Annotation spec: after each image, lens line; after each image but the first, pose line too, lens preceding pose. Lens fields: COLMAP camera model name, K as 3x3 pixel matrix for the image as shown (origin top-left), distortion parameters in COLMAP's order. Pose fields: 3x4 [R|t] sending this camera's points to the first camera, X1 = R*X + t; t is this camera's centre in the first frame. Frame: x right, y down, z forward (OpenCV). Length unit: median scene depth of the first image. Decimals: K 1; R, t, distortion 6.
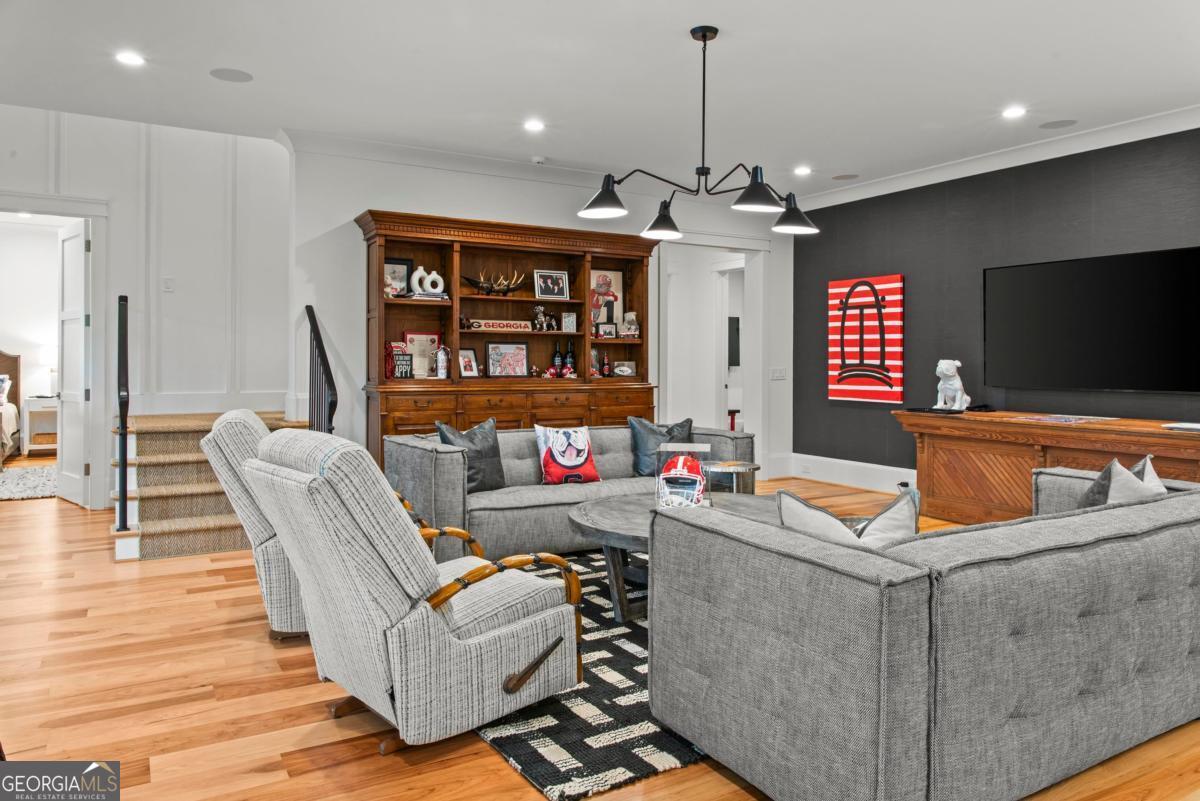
lens RADIAL K [[826.4, 0, 602.4], [0, 826.4, 362.0], [0, 0, 1]] dist [0.000535, -0.002308]
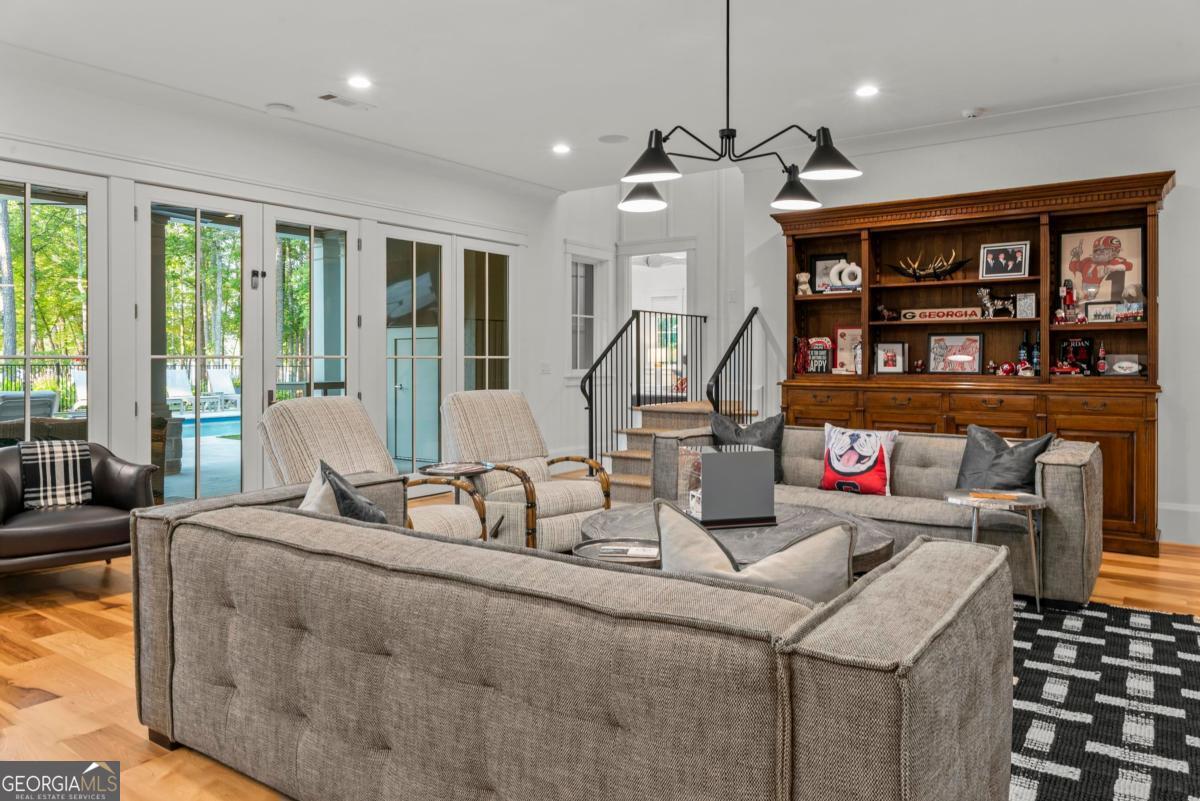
lens RADIAL K [[826.4, 0, 602.4], [0, 826.4, 362.0], [0, 0, 1]] dist [0.000535, -0.002308]
pose [[0.419146, -0.001241, -0.907918, 0.521639], [0.001742, 0.999998, -0.000563, 0.006004], [0.907917, -0.001346, 0.419147, 0.311933]]
